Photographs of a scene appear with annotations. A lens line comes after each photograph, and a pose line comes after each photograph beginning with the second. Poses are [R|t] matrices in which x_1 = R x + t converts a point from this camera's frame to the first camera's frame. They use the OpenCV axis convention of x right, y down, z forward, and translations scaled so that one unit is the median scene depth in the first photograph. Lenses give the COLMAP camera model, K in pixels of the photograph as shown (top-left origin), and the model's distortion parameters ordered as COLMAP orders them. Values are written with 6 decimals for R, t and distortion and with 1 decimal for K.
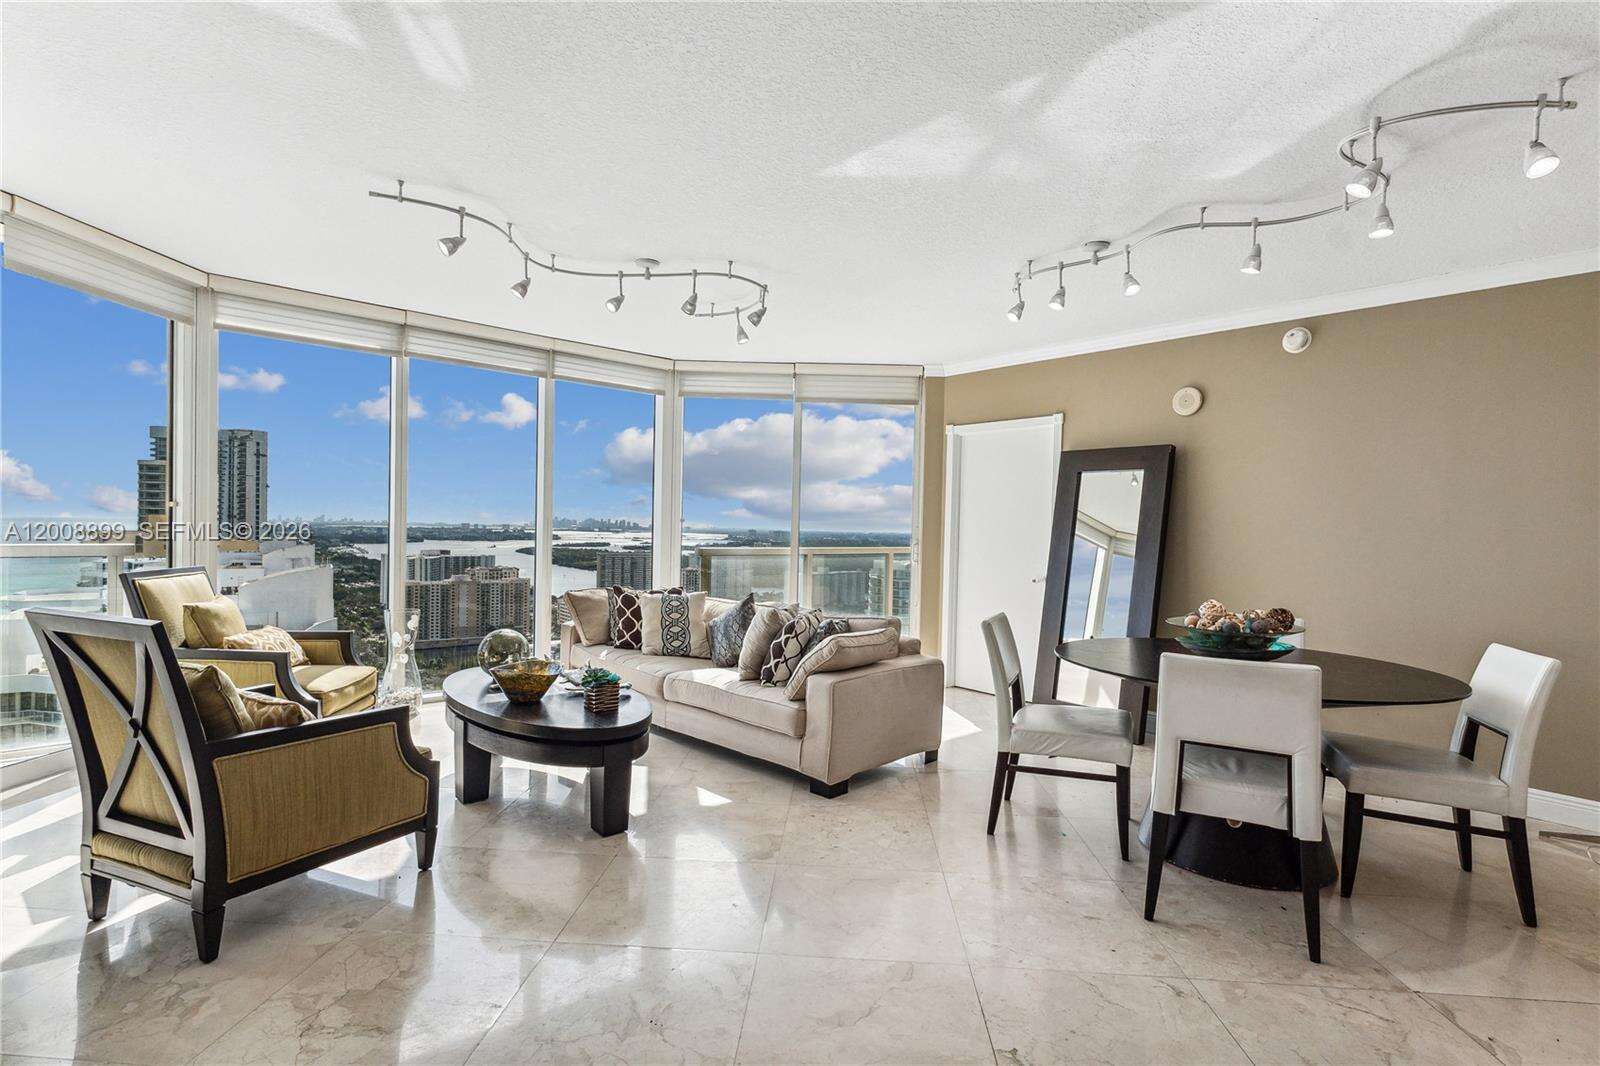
lens RADIAL K [[769.7, 0, 800.7], [0, 769.7, 545.4], [0, 0, 1]] dist [0.001473, 0.000670]
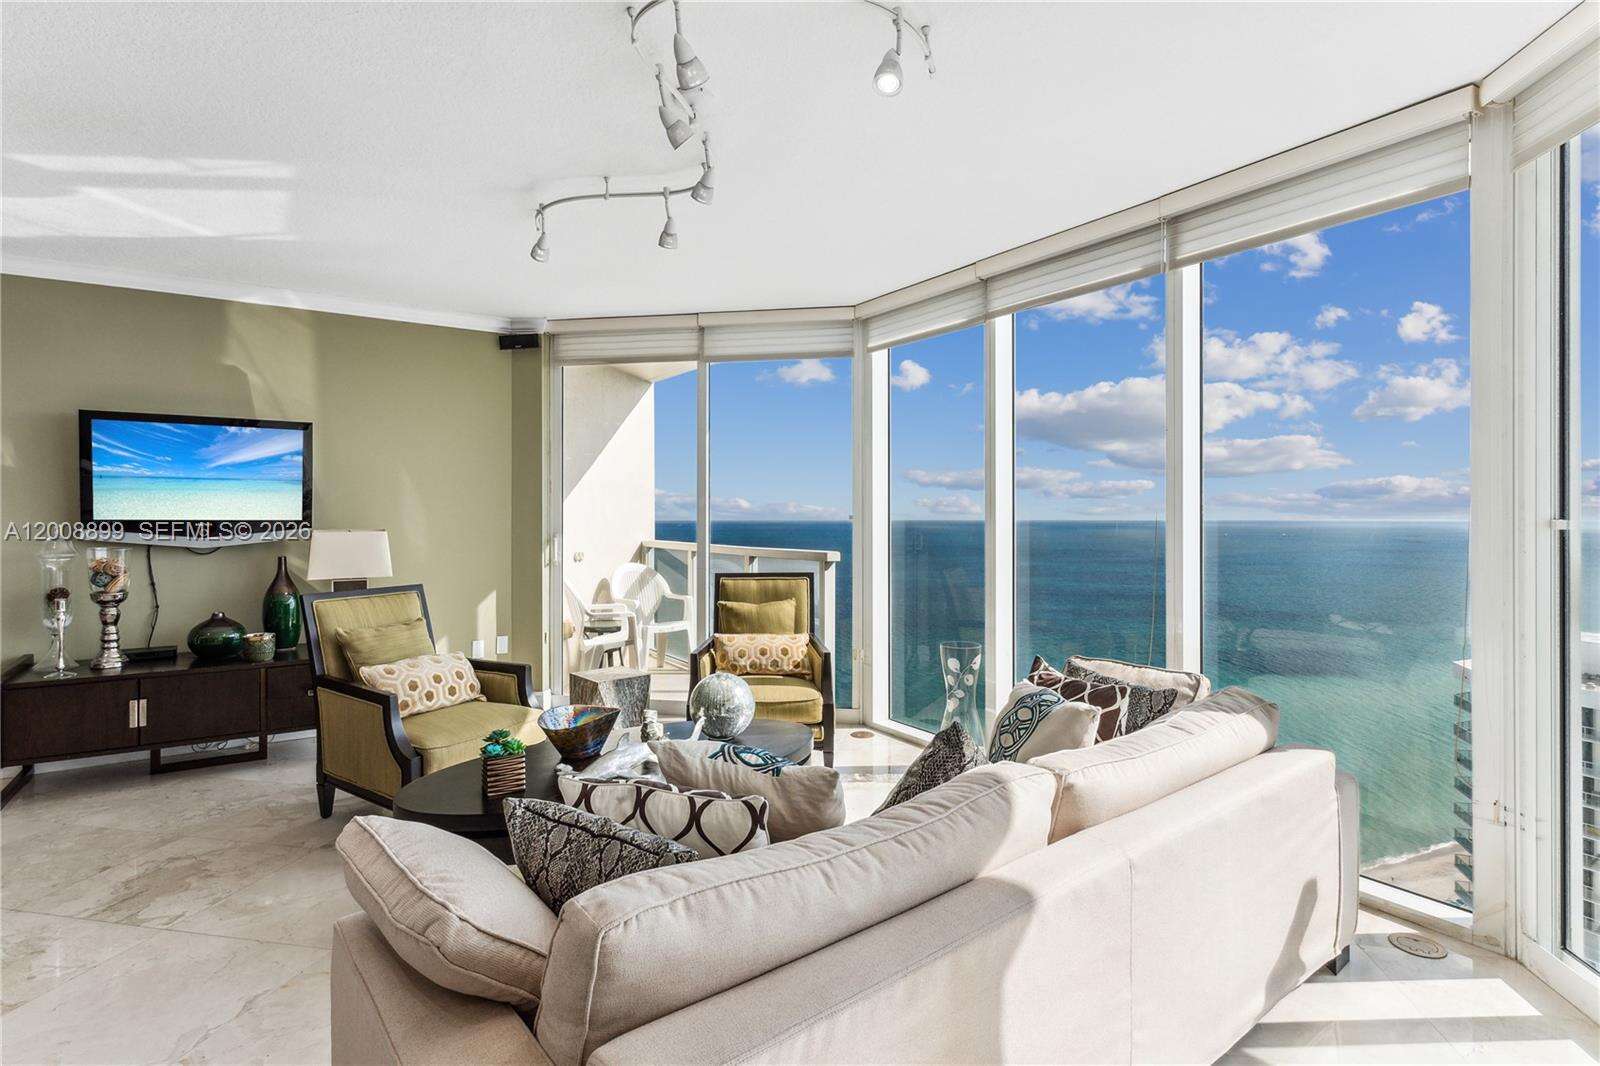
lens RADIAL K [[799.7, 0, 799.8], [0, 799.7, 512.7], [0, 0, 1]] dist [0.005459, -0.000029]
pose [[-0.140990, -0.022273, -0.989760, 0.339635], [-0.025557, 0.999496, -0.018852, -0.033451], [0.989681, 0.022637, -0.141488, 1.026661]]
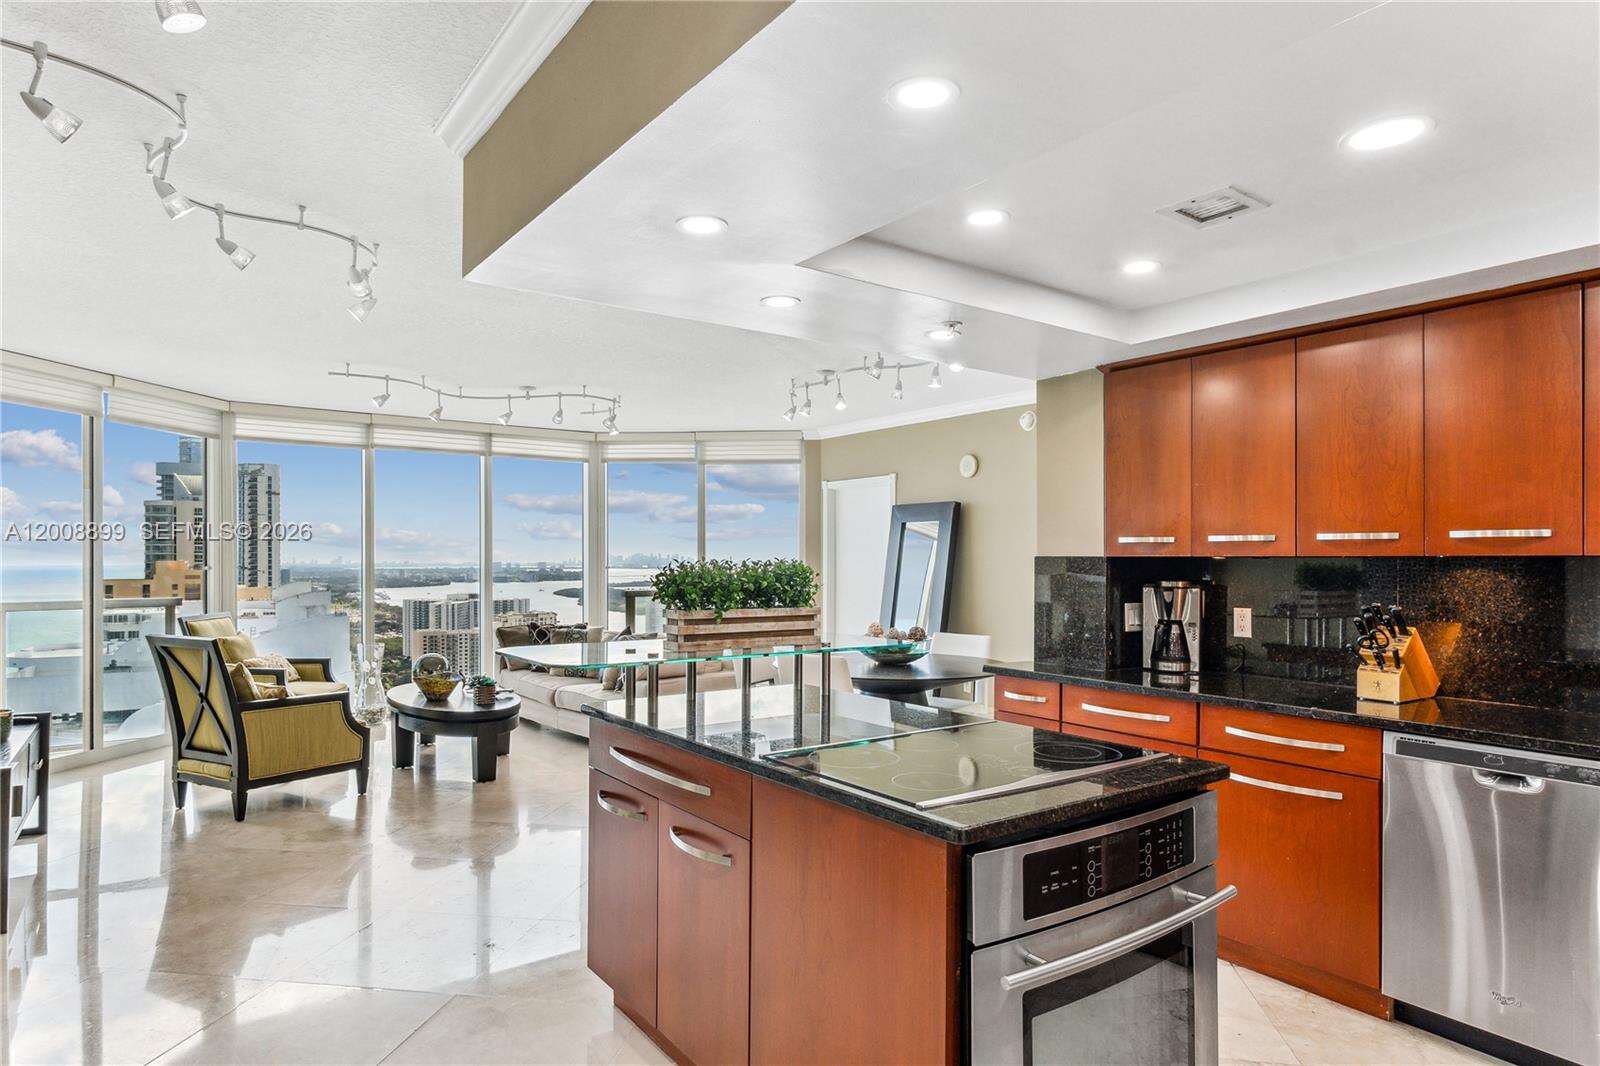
lens RADIAL K [[923.6, 0, 802.2], [0, 923.6, 562.0], [0, 0, 1]] dist [0.005236, 0.001501]
pose [[0.995508, -0.022449, -0.091975, 0.383469], [0.020599, 0.999567, -0.021010, -0.006512], [0.092407, 0.019021, 0.995540, -0.530278]]
